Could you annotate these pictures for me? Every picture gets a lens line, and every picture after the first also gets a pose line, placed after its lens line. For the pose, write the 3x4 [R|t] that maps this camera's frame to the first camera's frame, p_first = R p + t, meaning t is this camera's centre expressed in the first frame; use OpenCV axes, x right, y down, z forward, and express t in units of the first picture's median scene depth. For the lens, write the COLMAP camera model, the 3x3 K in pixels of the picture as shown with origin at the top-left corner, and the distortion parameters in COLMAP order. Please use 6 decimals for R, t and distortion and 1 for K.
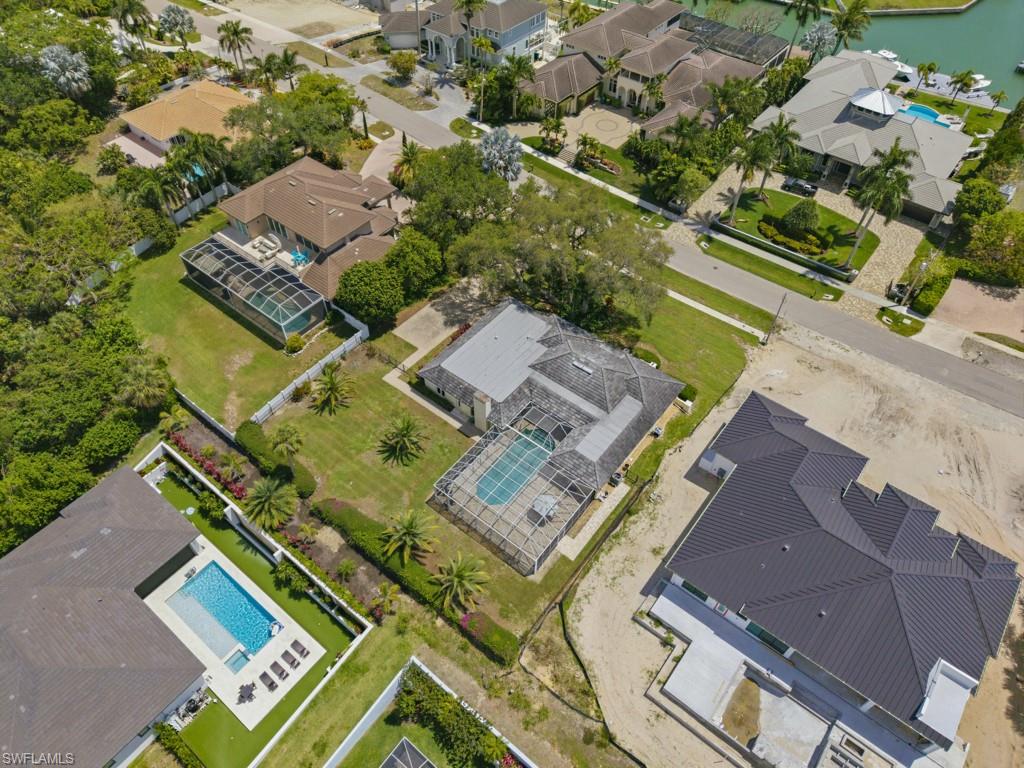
lens RADIAL K [[697.4, 0, 516.2], [0, 697.4, 379.7], [0, 0, 1]] dist [0.055370, -0.049642]
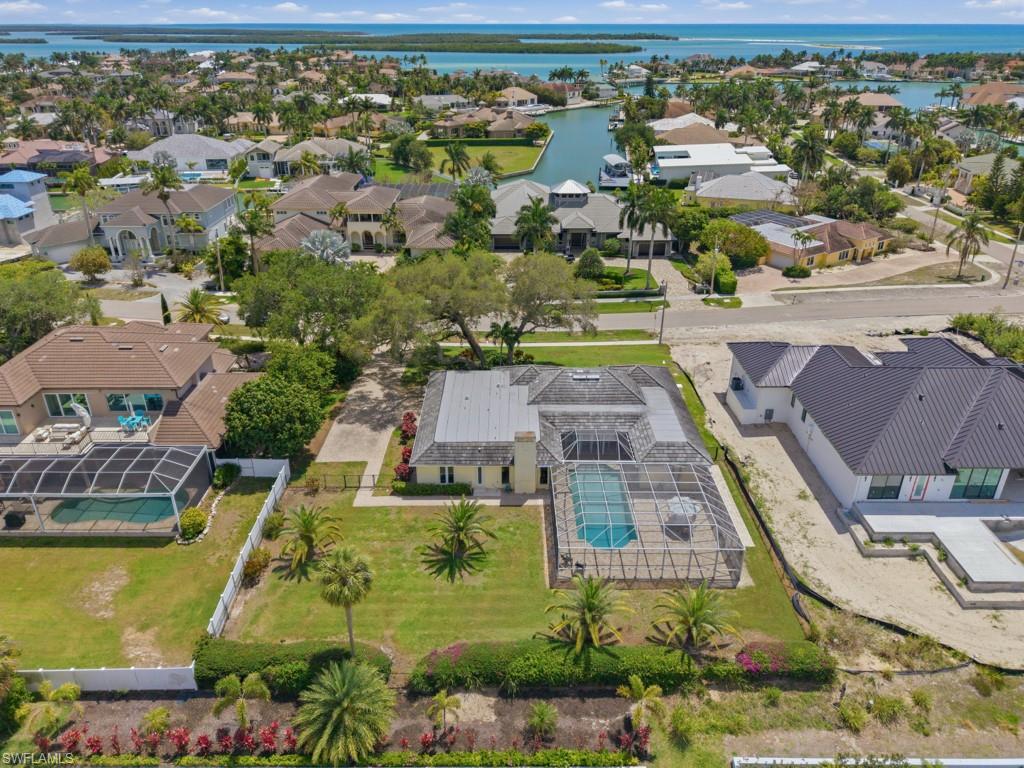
lens RADIAL K [[713.1, 0, 514.4], [0, 713.1, 326.8], [0, 0, 1]] dist [0.020090, -0.001888]
pose [[0.780325, -0.257430, 0.569932, -0.406447], [0.479081, 0.831845, -0.280205, 0.119420], [-0.401962, 0.491695, 0.772439, 0.296079]]
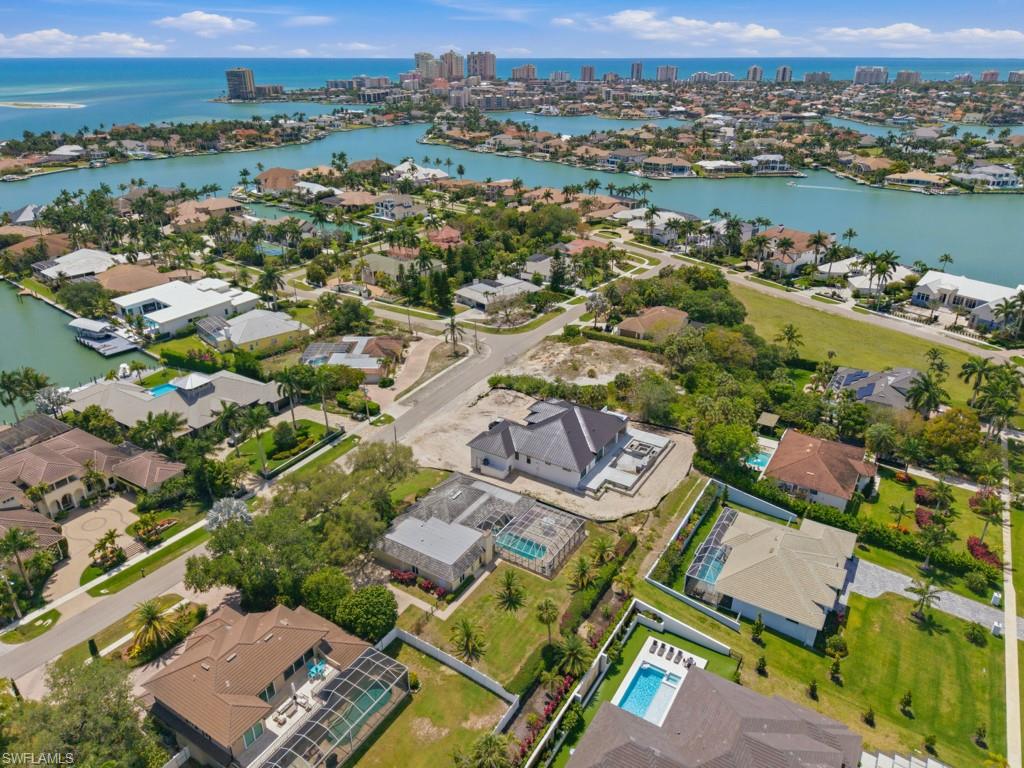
lens RADIAL K [[697.4, 0, 516.2], [0, 697.4, 379.7], [0, 0, 1]] dist [0.055370, -0.049642]
pose [[-0.119671, -0.432586, 0.893615, -1.076410], [0.747658, 0.552934, 0.367792, -0.568189], [-0.653212, 0.712133, 0.257257, 0.292045]]
